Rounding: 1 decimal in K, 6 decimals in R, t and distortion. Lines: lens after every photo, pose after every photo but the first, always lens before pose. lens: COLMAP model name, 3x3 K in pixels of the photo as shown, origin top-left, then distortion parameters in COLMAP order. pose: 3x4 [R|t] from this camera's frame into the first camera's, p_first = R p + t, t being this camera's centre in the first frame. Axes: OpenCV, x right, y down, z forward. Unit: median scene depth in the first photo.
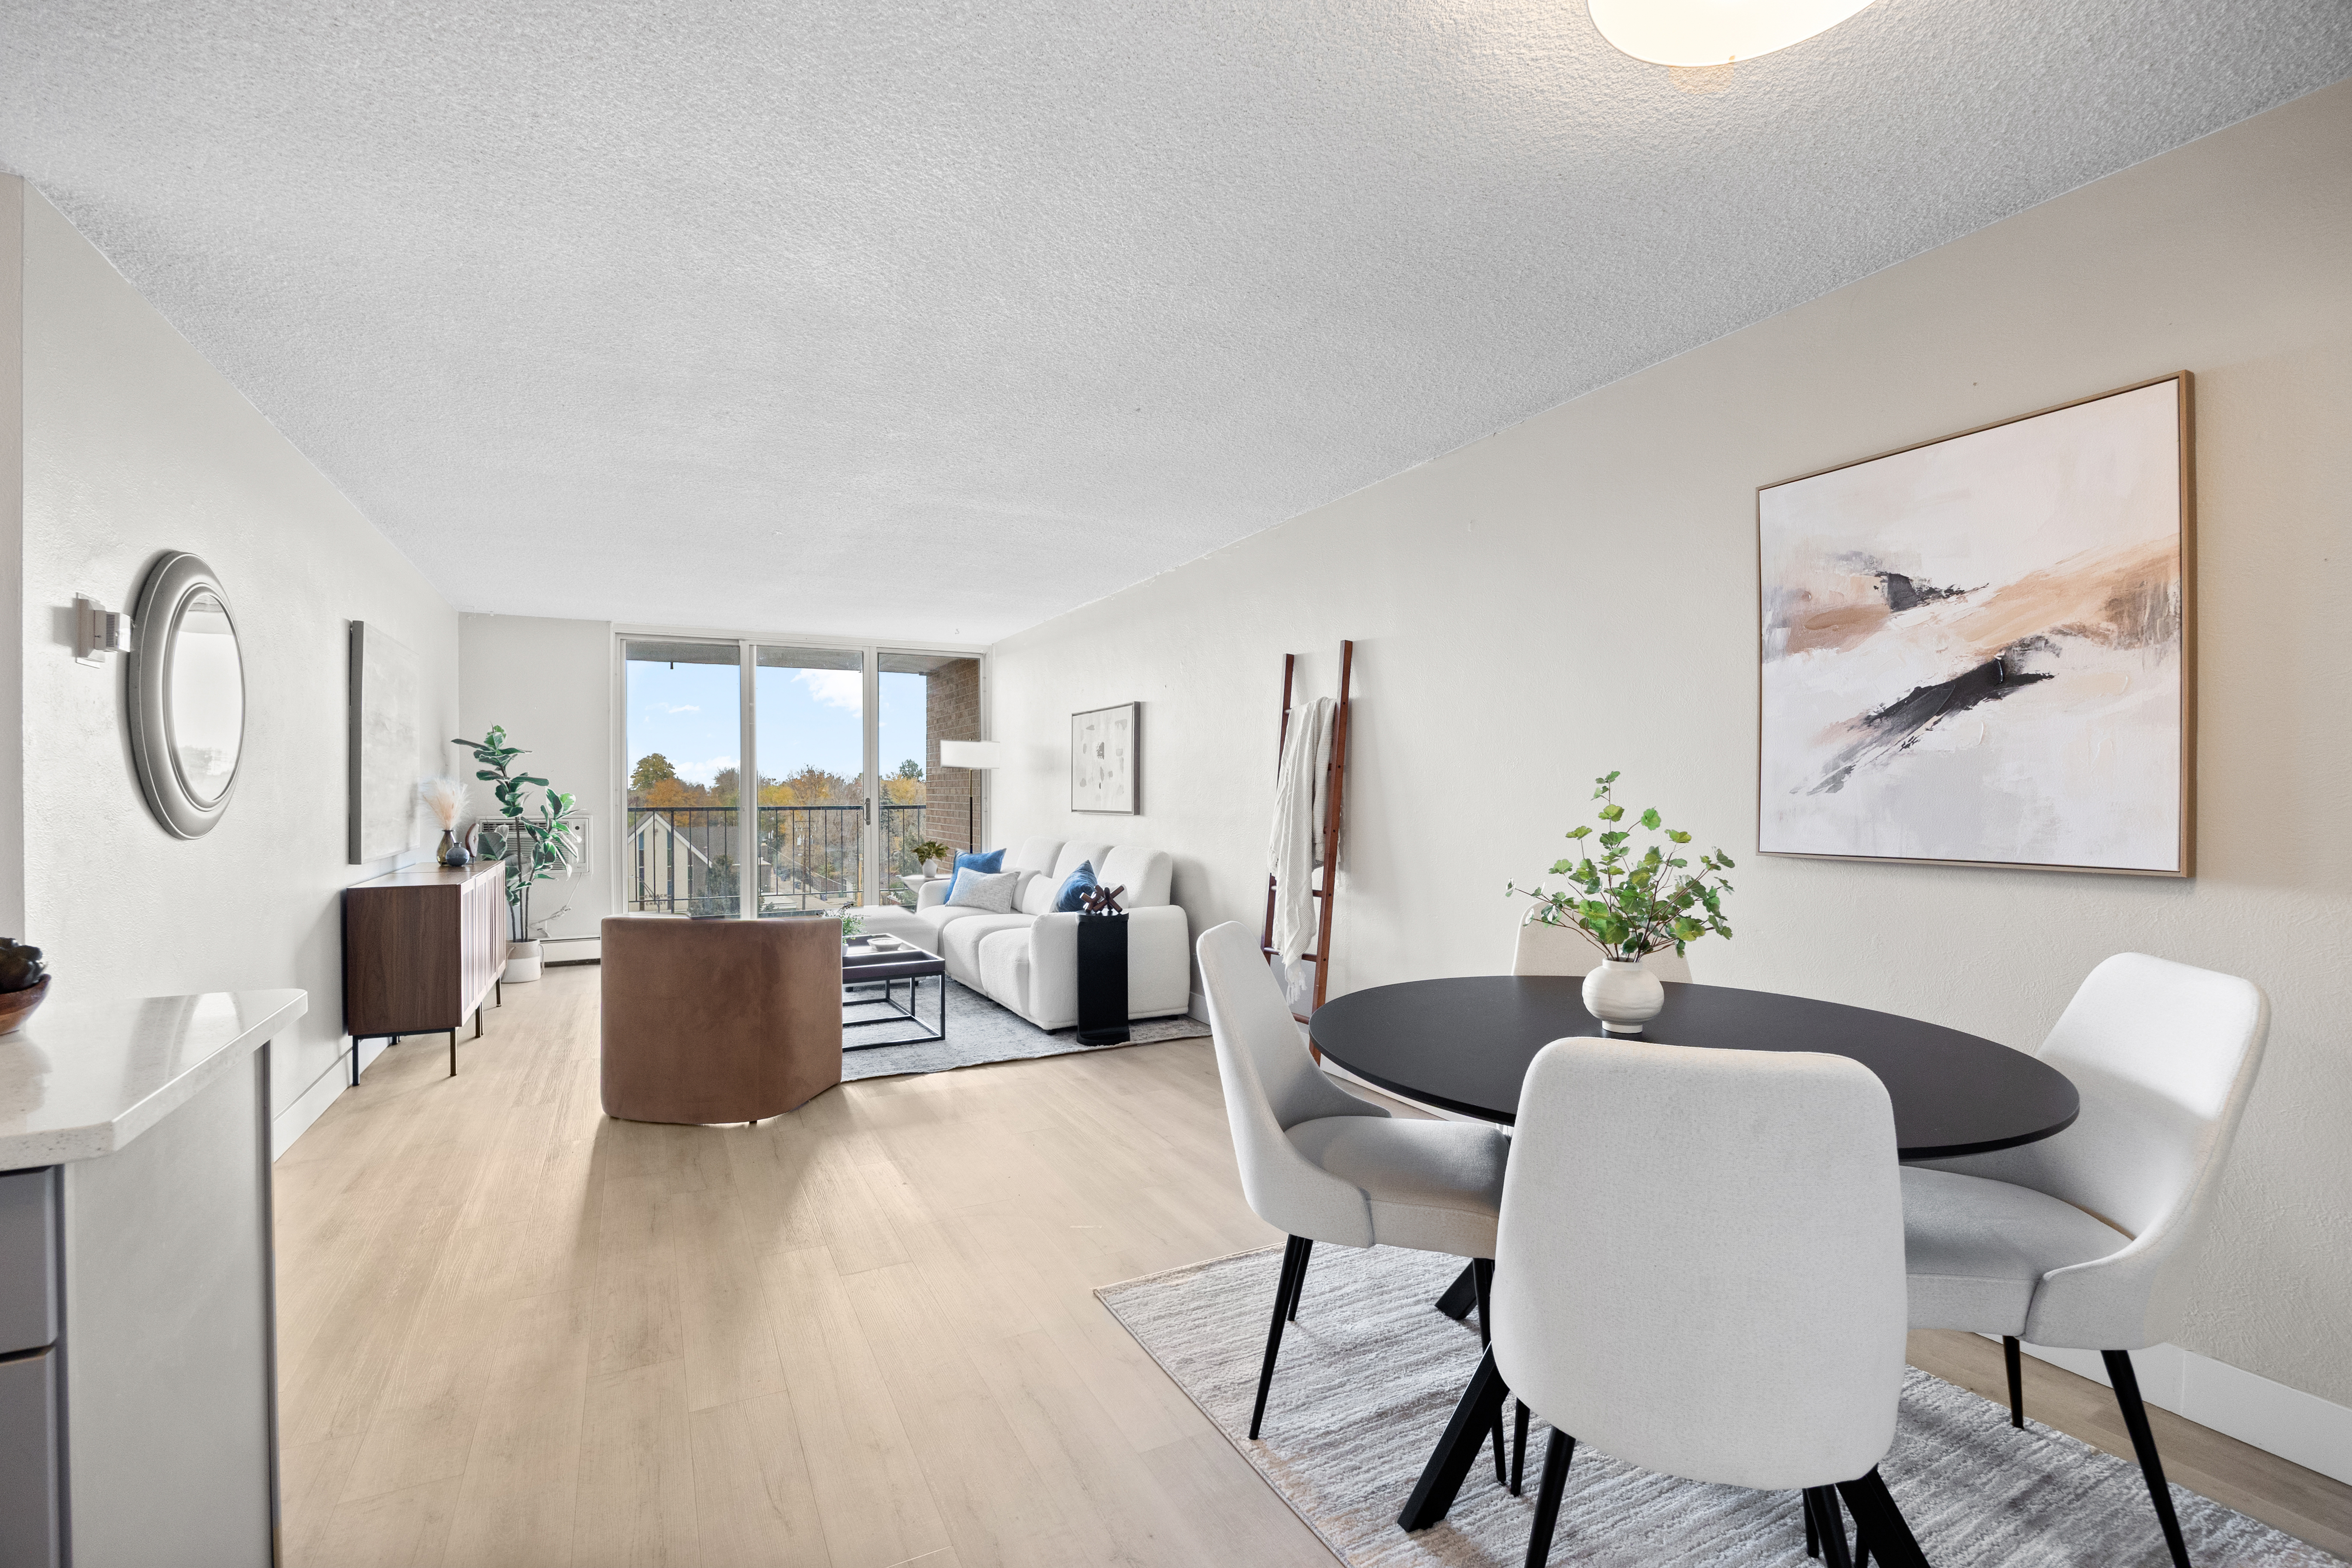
lens RADIAL K [[1041.3, 0, 1144.8], [0, 1041.3, 797.3], [0, 0, 1]] dist [-0.001065, -0.000092]
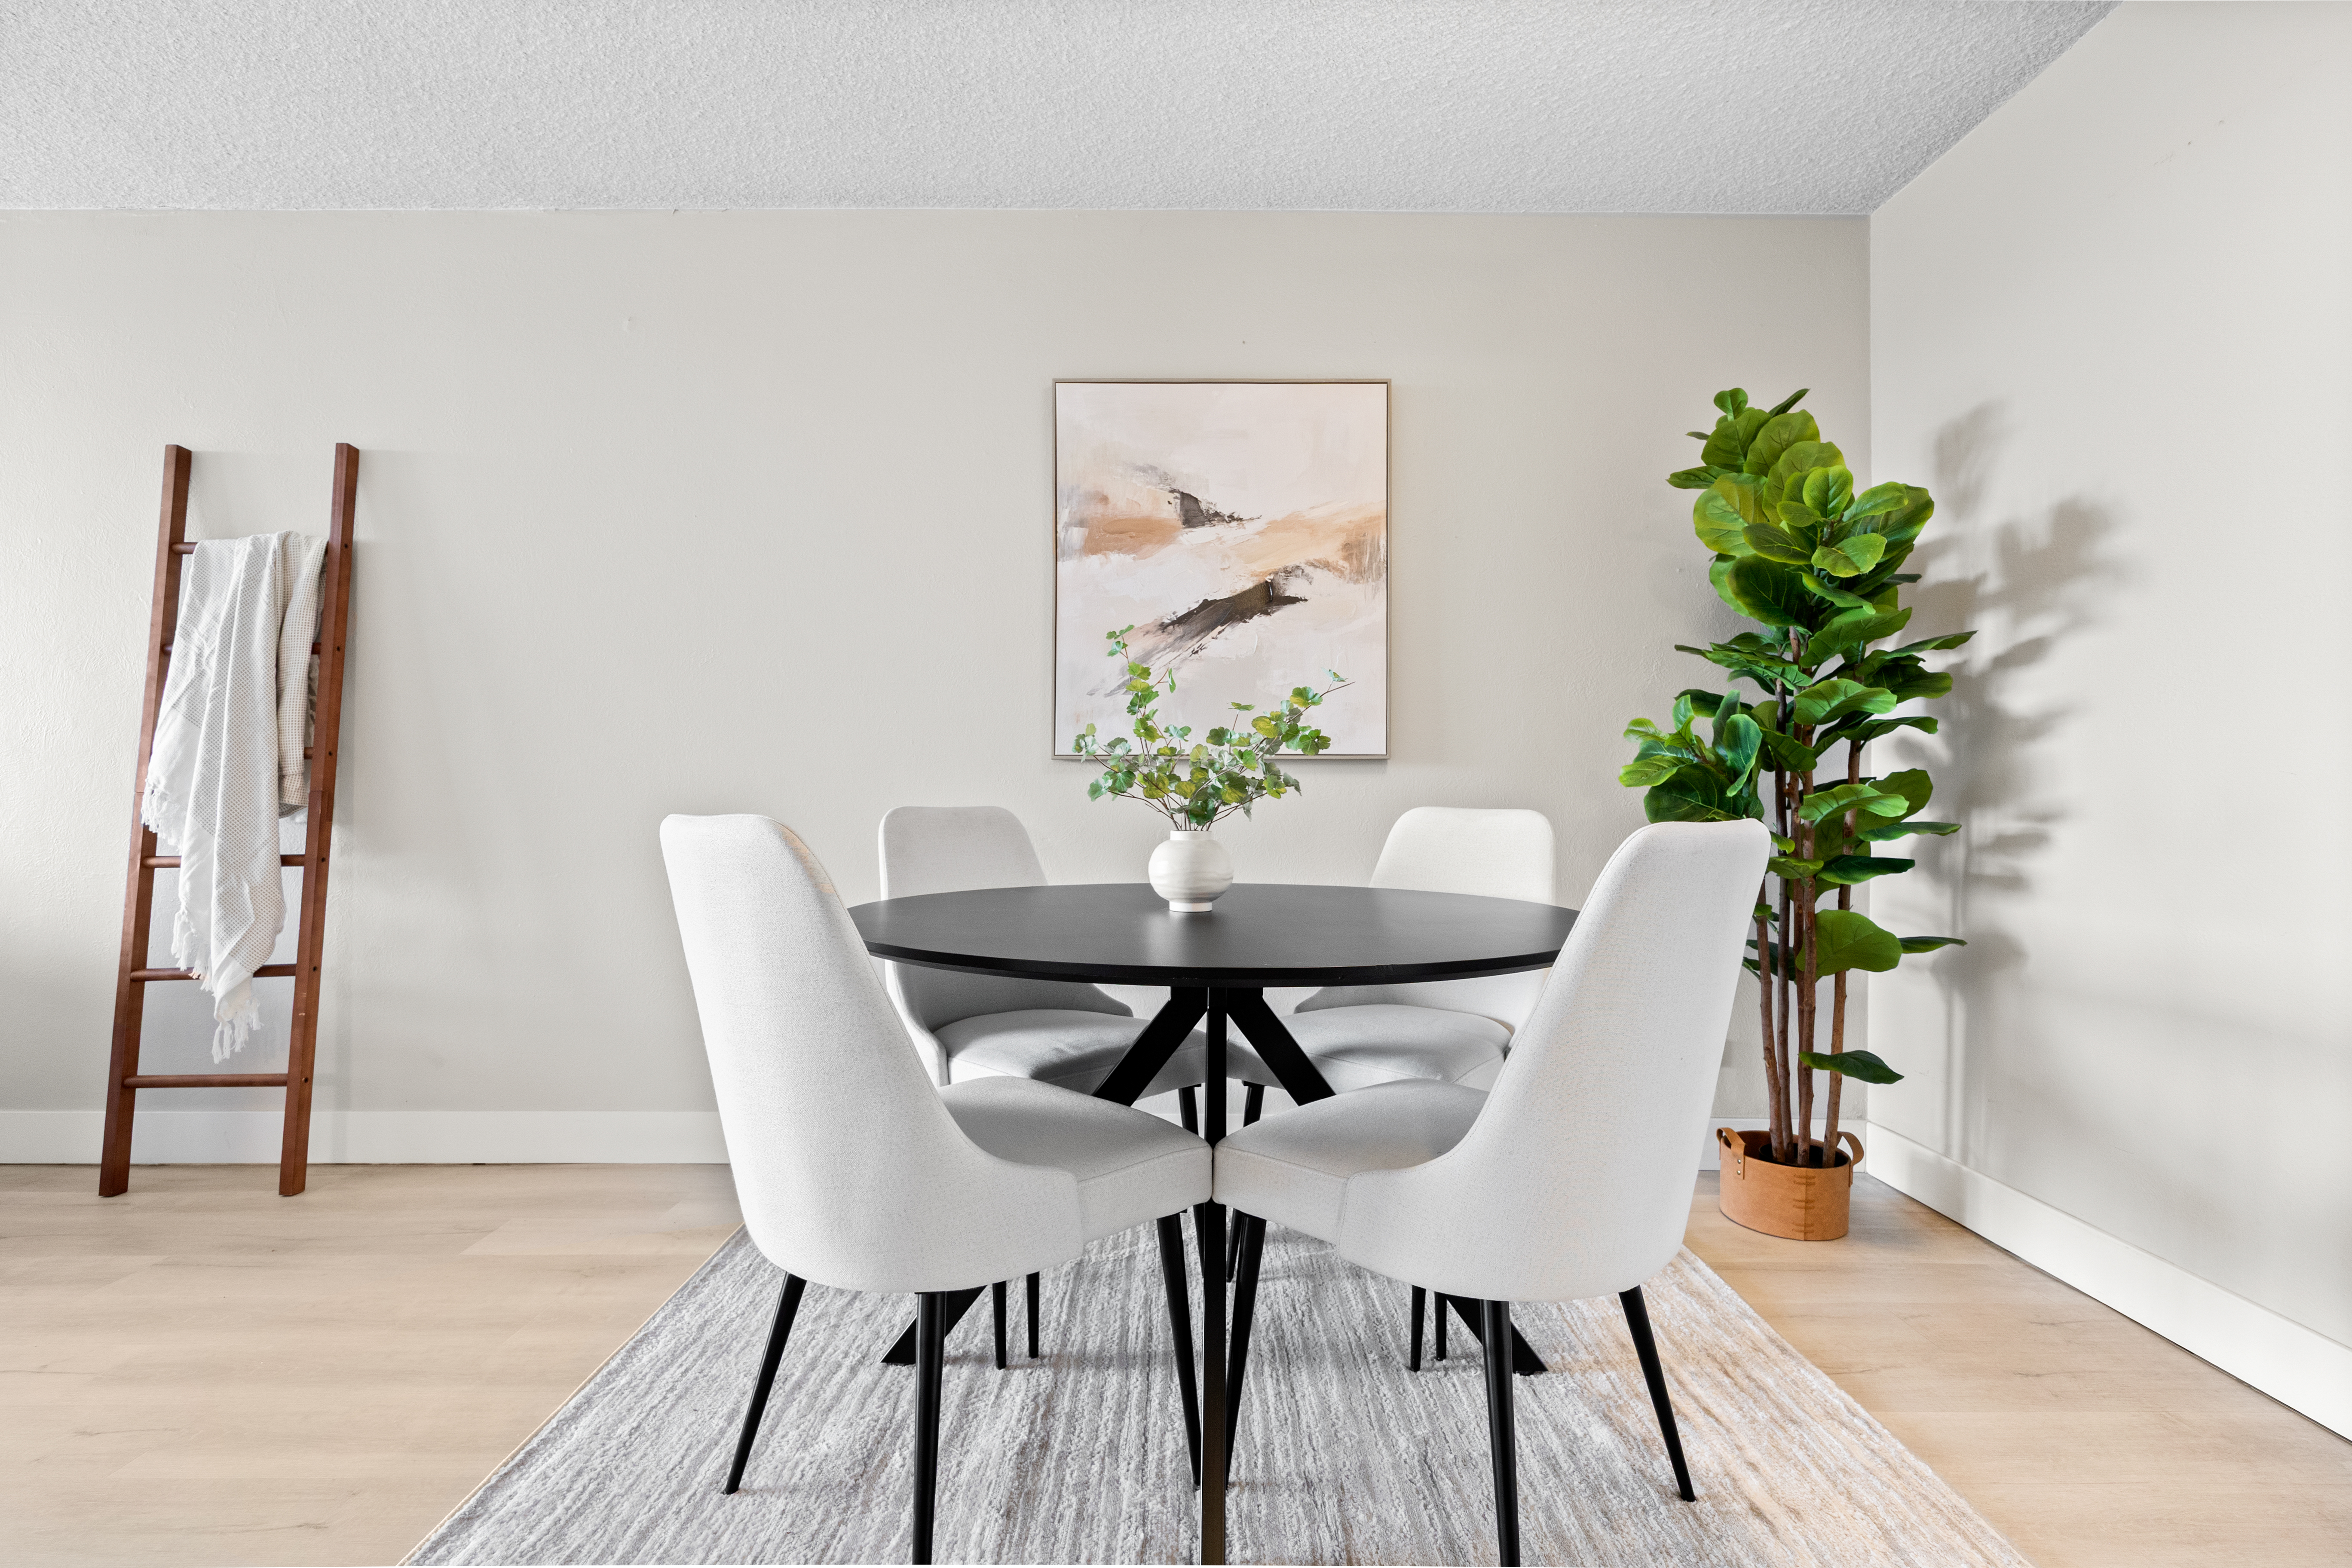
lens RADIAL K [[1111.2, 0, 1184.2], [0, 1111.2, 802.7], [0, 0, 1]] dist [-0.001568, -0.000180]
pose [[0.437500, 0.005252, 0.899203, -0.319703], [-0.000943, 0.999985, -0.005382, 0.114137], [-0.899218, 0.001507, 0.437499, 0.494782]]
